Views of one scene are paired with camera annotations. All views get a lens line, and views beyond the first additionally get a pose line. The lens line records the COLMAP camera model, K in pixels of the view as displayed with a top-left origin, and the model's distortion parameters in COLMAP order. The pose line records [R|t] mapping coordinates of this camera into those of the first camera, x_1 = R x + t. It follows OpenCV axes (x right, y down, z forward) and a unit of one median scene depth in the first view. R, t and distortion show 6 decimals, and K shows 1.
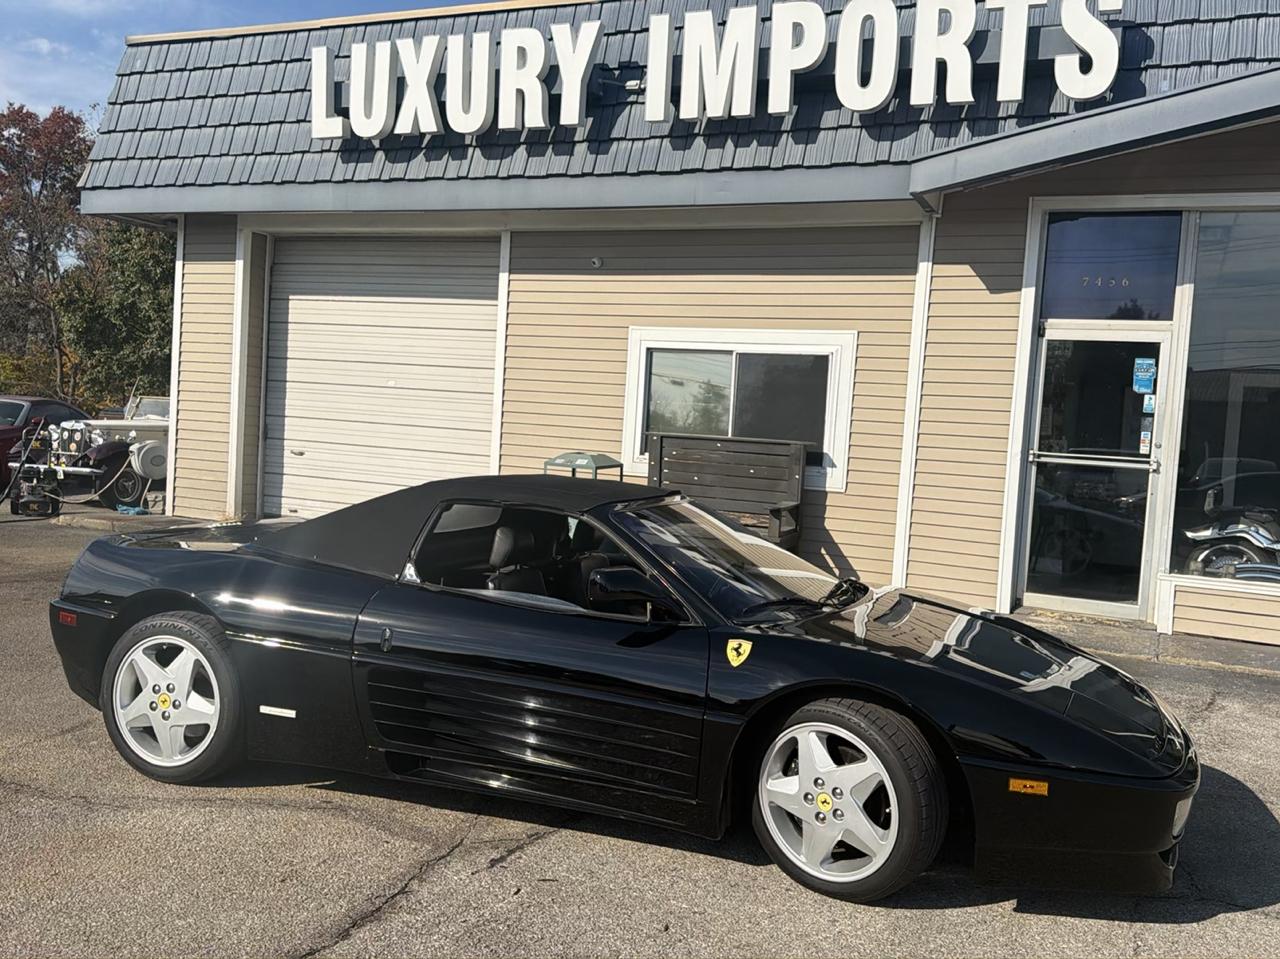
lens RADIAL K [[1159.9, 0, 636.2], [0, 1159.9, 483.0], [0, 0, 1]] dist [0.082806, -0.155987]
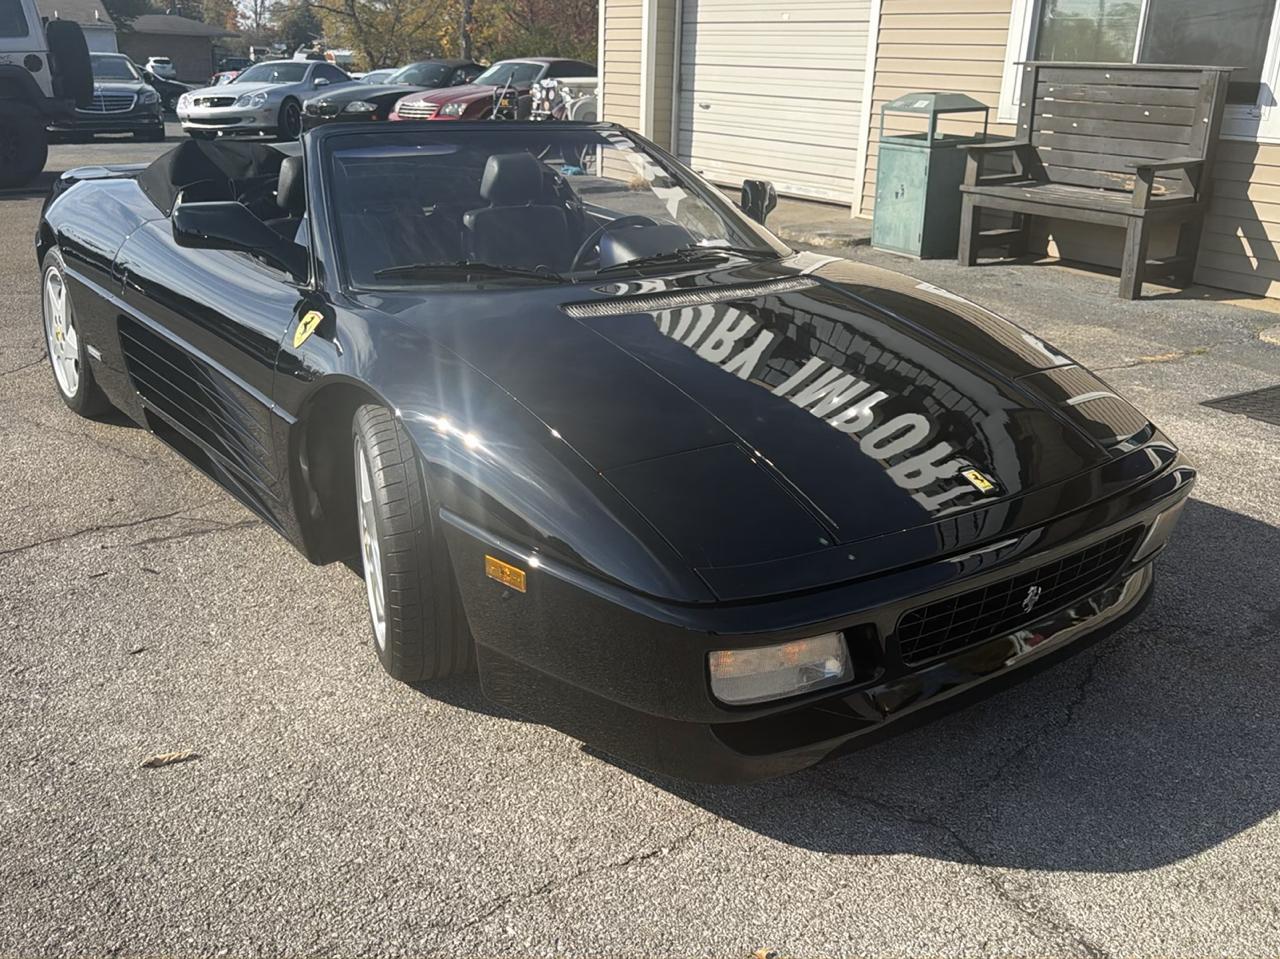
lens RADIAL K [[1166.7, 0, 636.4], [0, 1166.7, 506.0], [0, 0, 1]] dist [0.009287, 0.000000]
pose [[0.837942, 0.161812, -0.521220, 0.266111], [-0.007305, 0.958276, 0.285752, 0.018983], [0.545710, -0.235637, 0.804162, 0.207816]]
